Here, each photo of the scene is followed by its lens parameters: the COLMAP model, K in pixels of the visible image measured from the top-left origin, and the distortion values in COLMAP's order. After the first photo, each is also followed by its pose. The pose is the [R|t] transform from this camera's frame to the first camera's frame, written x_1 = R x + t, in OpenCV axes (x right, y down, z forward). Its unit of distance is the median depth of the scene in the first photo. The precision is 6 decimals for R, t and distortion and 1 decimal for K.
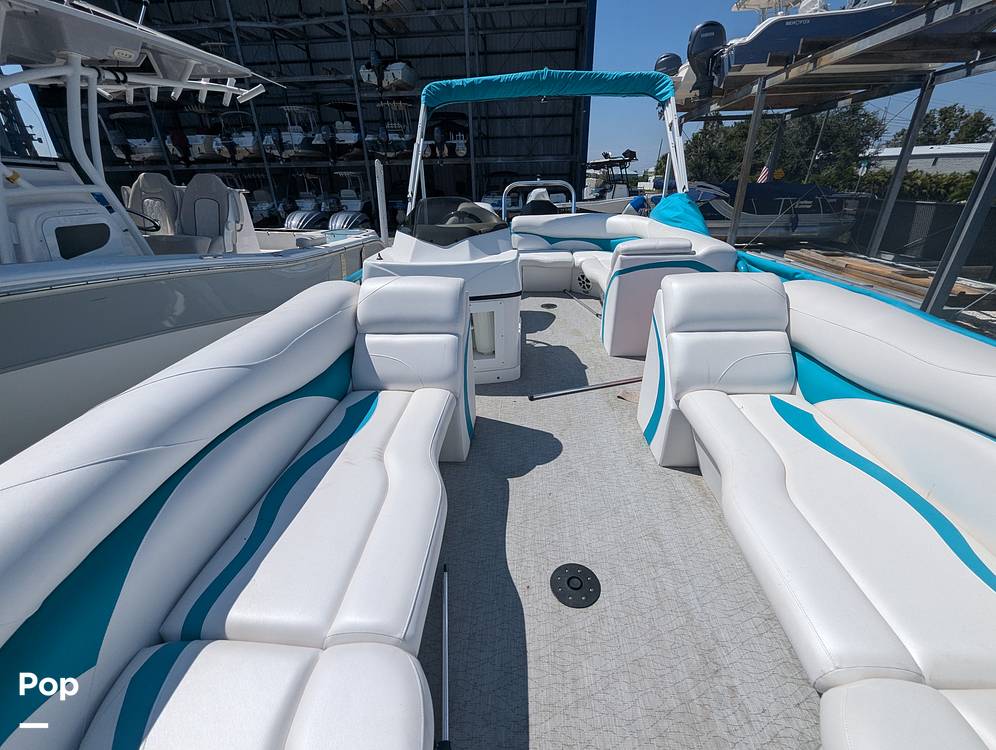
lens RADIAL K [[413.8, 0, 499.4], [0, 413.8, 379.2], [0, 0, 1]] dist [0.008411, -0.000509]
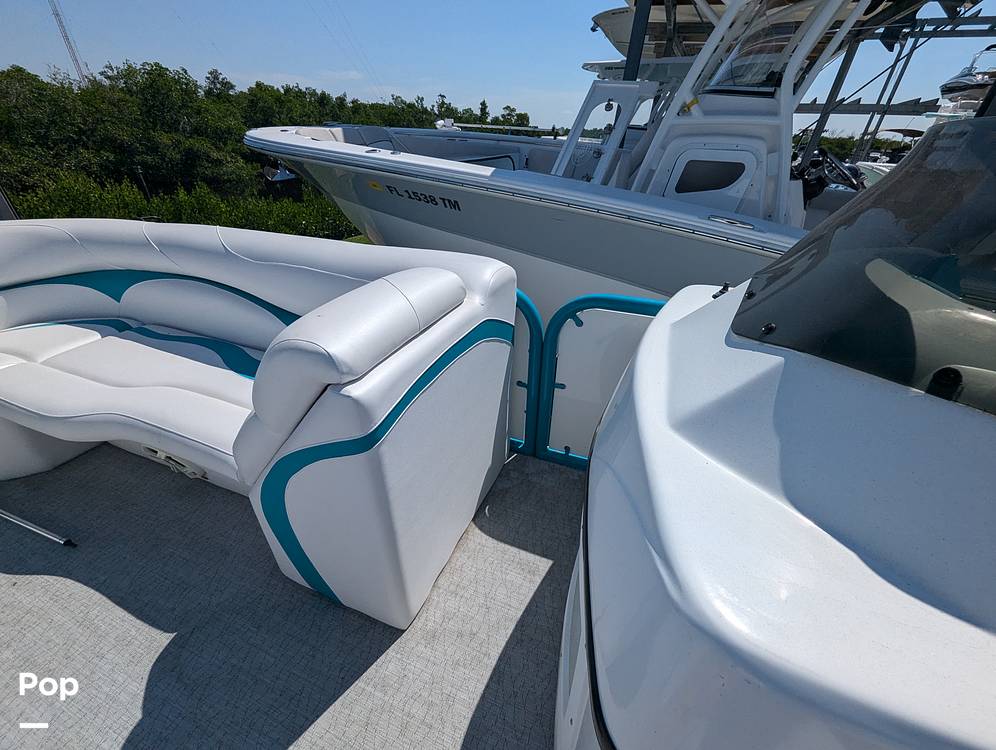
lens RADIAL K [[395.8, 0, 500.7], [0, 395.8, 380.8], [0, 0, 1]] dist [0.008578, -0.004075]
pose [[-0.314346, 0.512465, -0.799104, 0.033852], [-0.430981, 0.672985, 0.601121, -0.118435], [0.845838, 0.533358, 0.009312, 0.277340]]
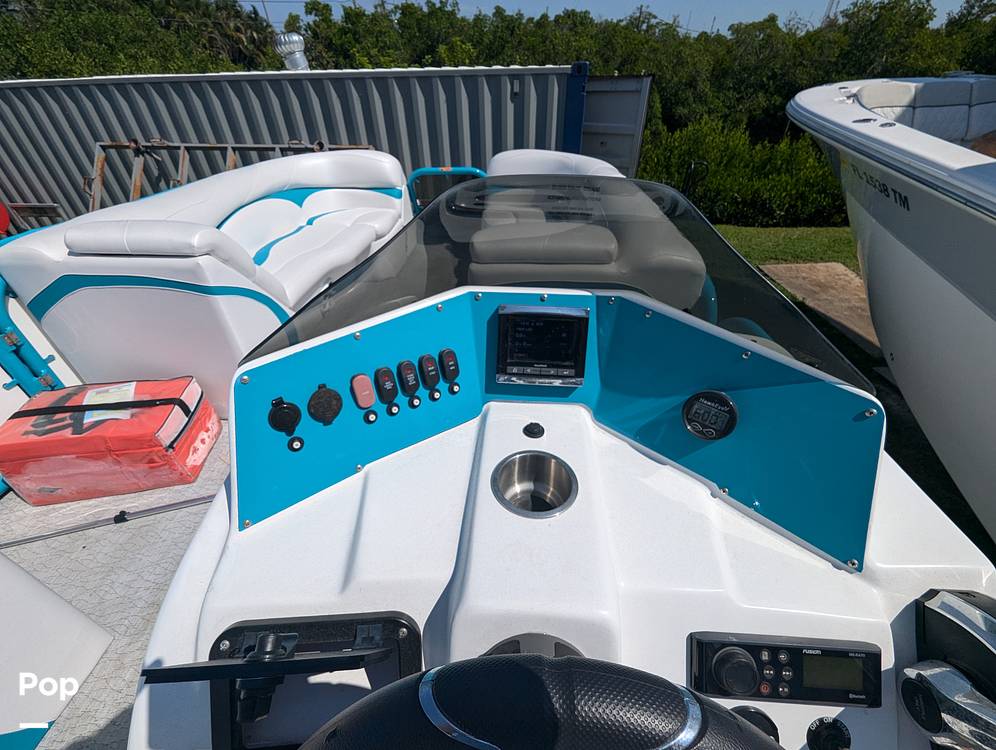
lens RADIAL K [[401.1, 0, 498.4], [0, 401.1, 380.1], [0, 0, 1]] dist [0.013520, -0.005053]
pose [[-0.999443, 0.023812, 0.023386, -0.034665], [0.031540, 0.444683, 0.895133, -0.179499], [0.010915, 0.895372, -0.445186, 0.368597]]
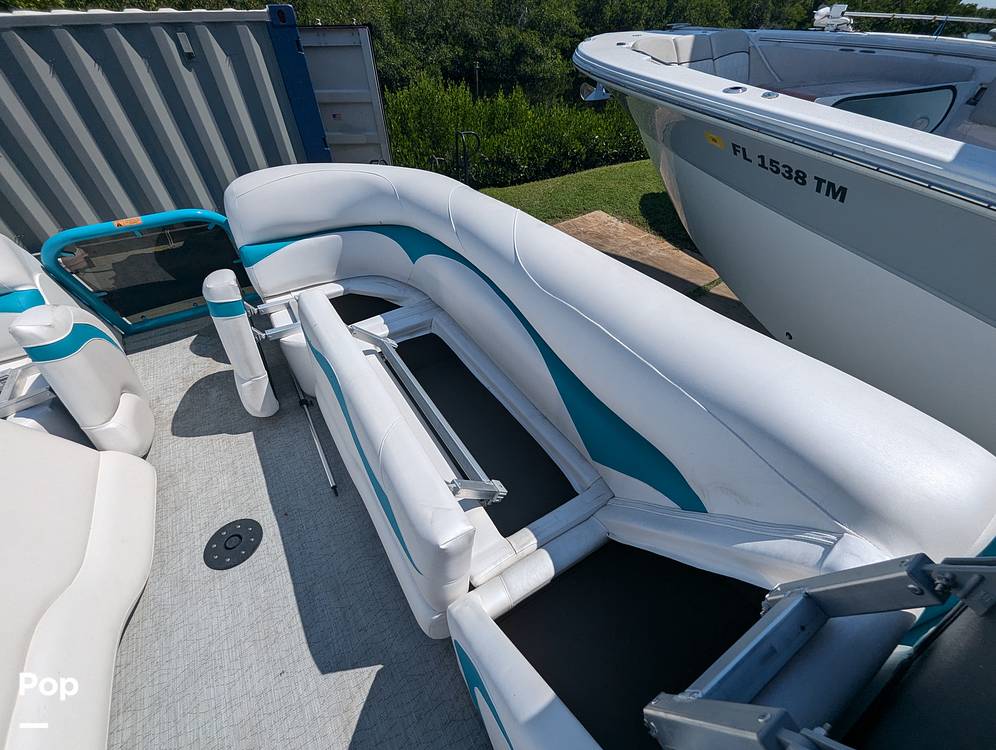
lens RADIAL K [[395.8, 0, 500.7], [0, 395.8, 380.8], [0, 0, 1]] dist [0.008578, -0.004075]
pose [[-0.814081, 0.408459, -0.412835, -0.015781], [-0.239547, 0.411403, 0.879412, -0.104507], [0.529045, 0.814806, -0.237070, 0.214031]]
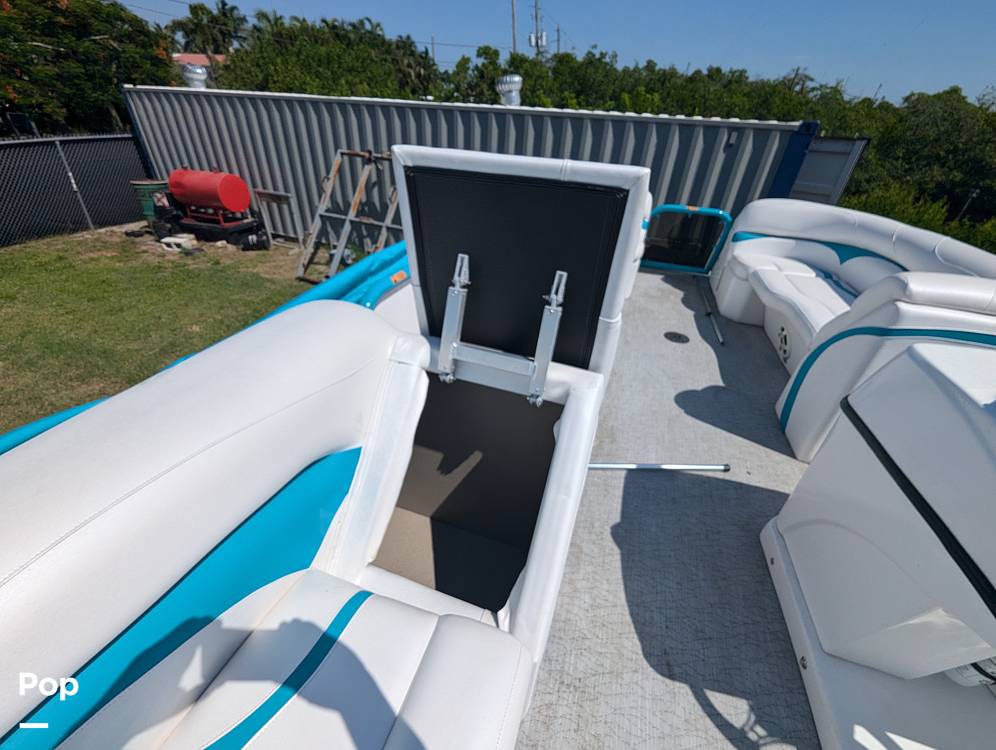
lens RADIAL K [[403.3, 0, 498.0], [0, 403.3, 377.8], [0, 0, 1]] dist [0.013279, -0.003940]
pose [[-0.966237, -0.170099, 0.193524, 0.105669], [0.078266, 0.521841, 0.849444, -0.198531], [-0.245479, 0.835911, -0.490910, 0.406605]]
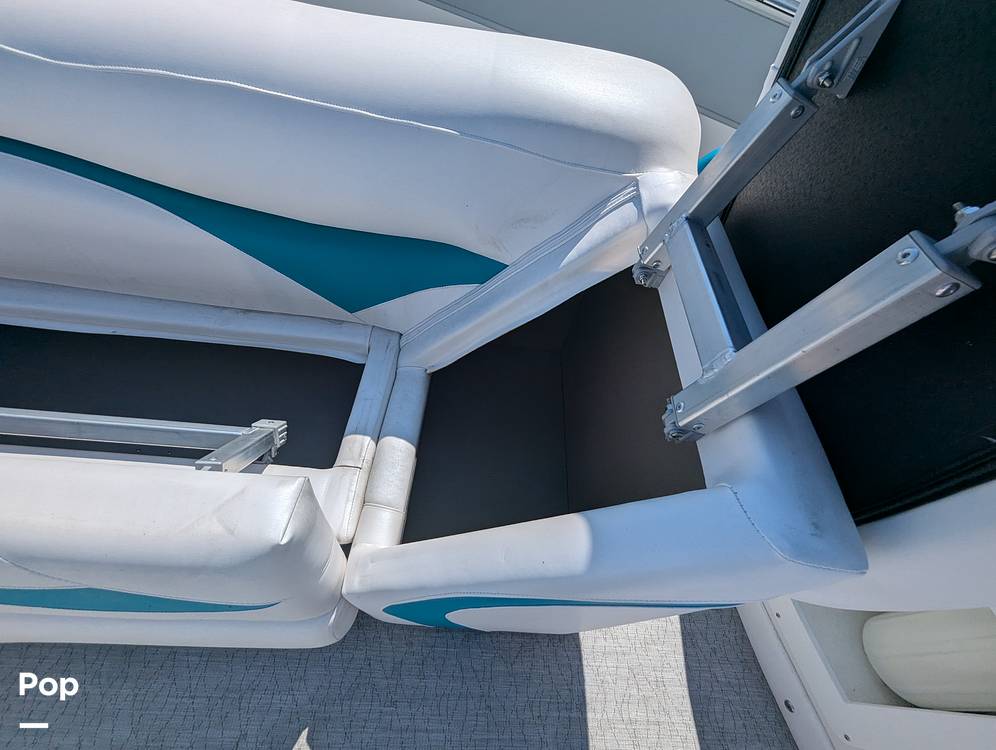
lens RADIAL K [[395.8, 0, 500.7], [0, 395.8, 380.8], [0, 0, 1]] dist [0.008578, -0.004075]
pose [[0.015655, 0.837939, -0.545539, -0.016049], [-0.558934, 0.459732, 0.690101, -0.066060], [0.829064, 0.294117, 0.475550, 0.209362]]
